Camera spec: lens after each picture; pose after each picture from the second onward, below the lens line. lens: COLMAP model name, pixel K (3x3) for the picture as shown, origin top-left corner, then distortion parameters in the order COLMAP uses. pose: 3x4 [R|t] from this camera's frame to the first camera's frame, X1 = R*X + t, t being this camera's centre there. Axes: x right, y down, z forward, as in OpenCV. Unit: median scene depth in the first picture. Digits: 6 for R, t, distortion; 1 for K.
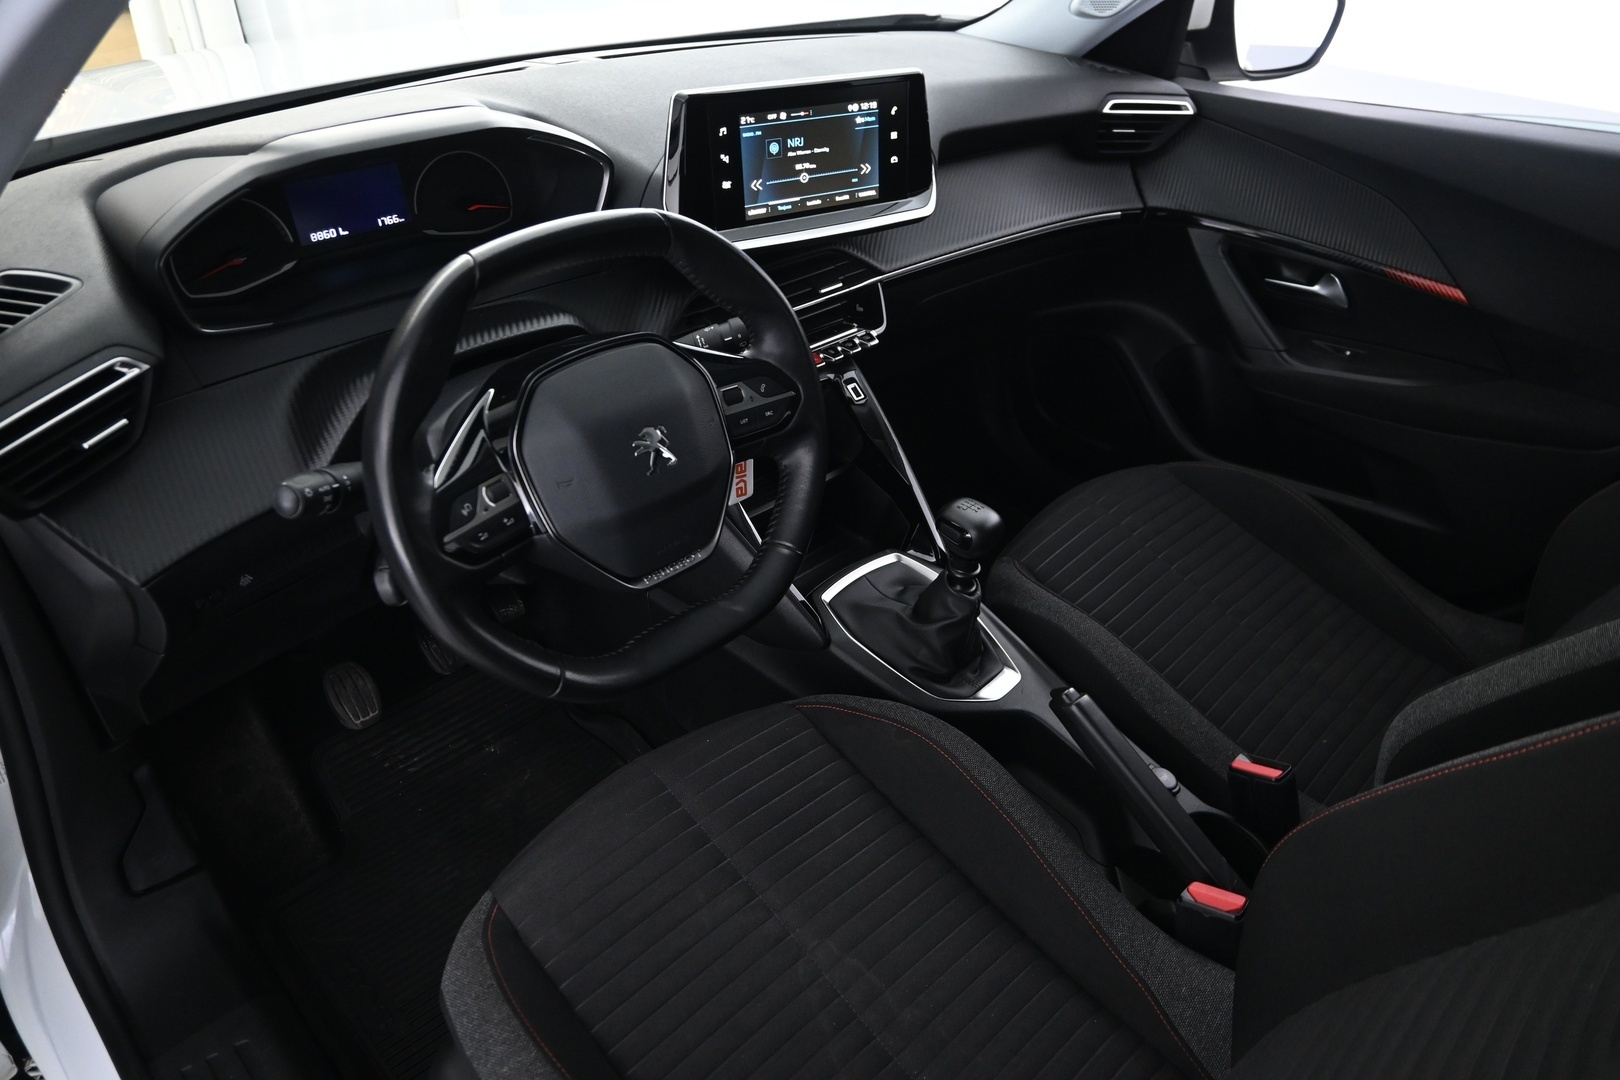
lens RADIAL K [[1096.7, 0, 807.8], [0, 1096.7, 543.9], [0, 0, 1]] dist [-0.006670, 0.003661]
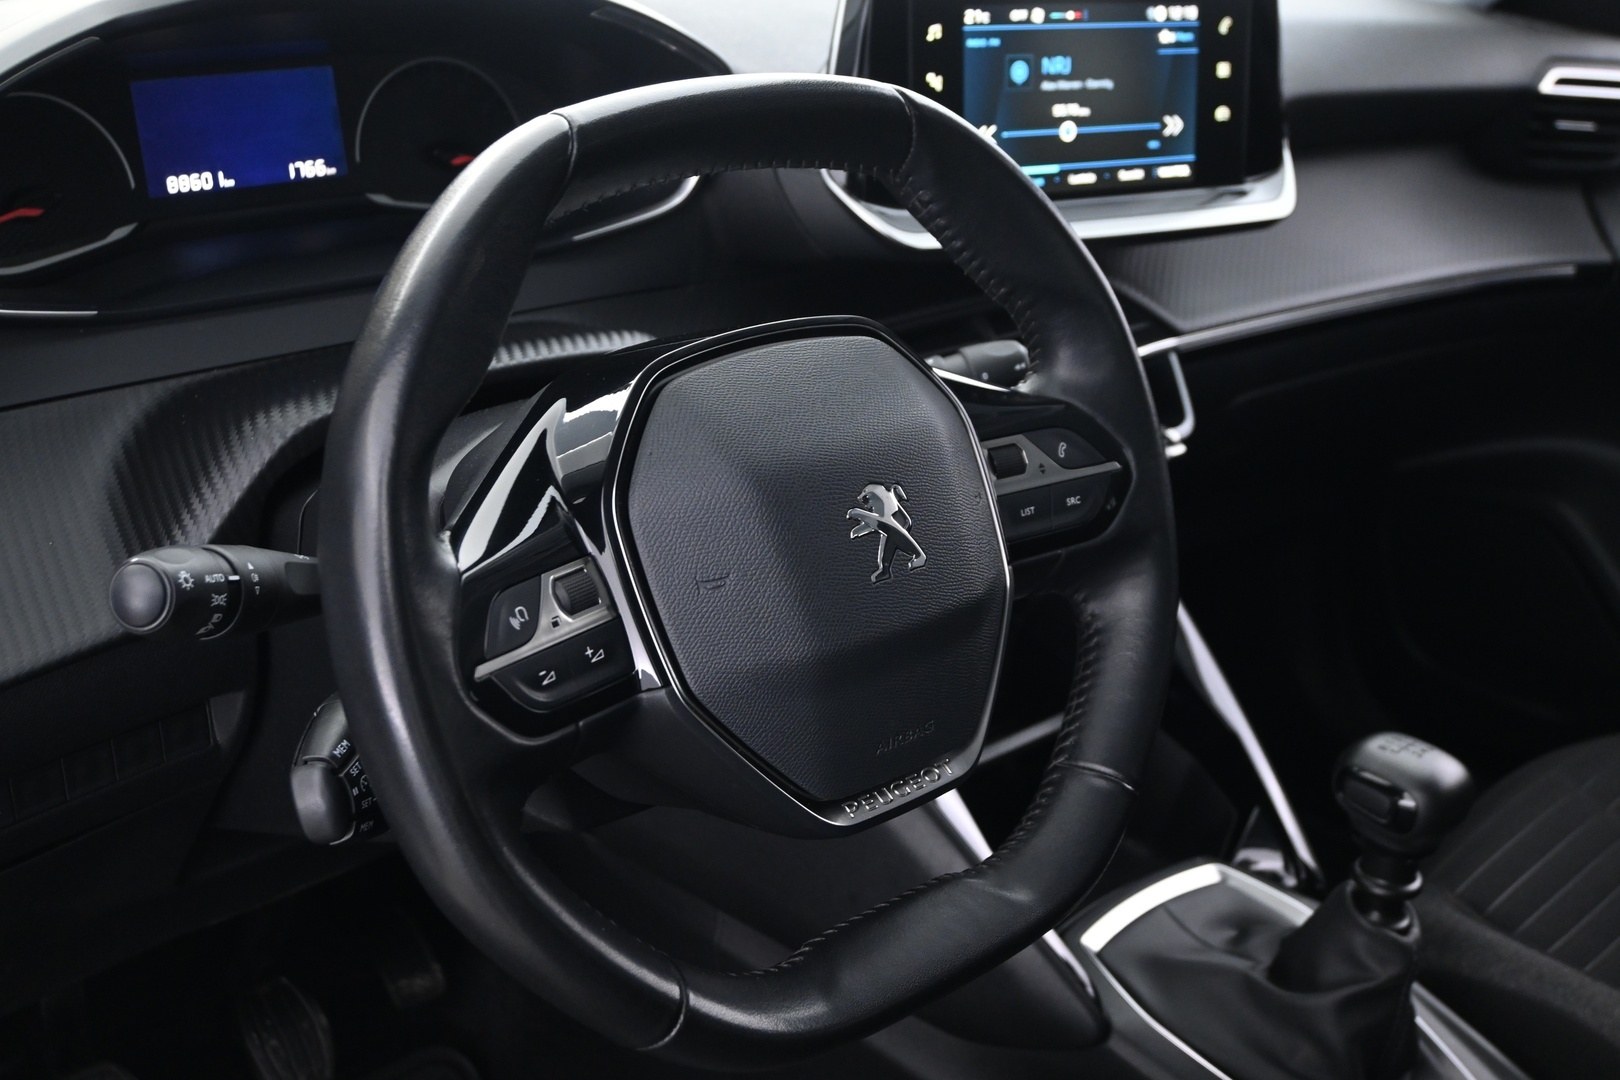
lens RADIAL K [[1937.6, 0, 811.9], [0, 1937.6, 539.4], [0, 0, 1]] dist [-0.001249, 0.000000]
pose [[0.999758, 0.020800, -0.007125, -0.127991], [-0.021874, 0.973674, -0.226894, 0.087340], [0.002218, 0.226995, 0.973893, 0.126404]]
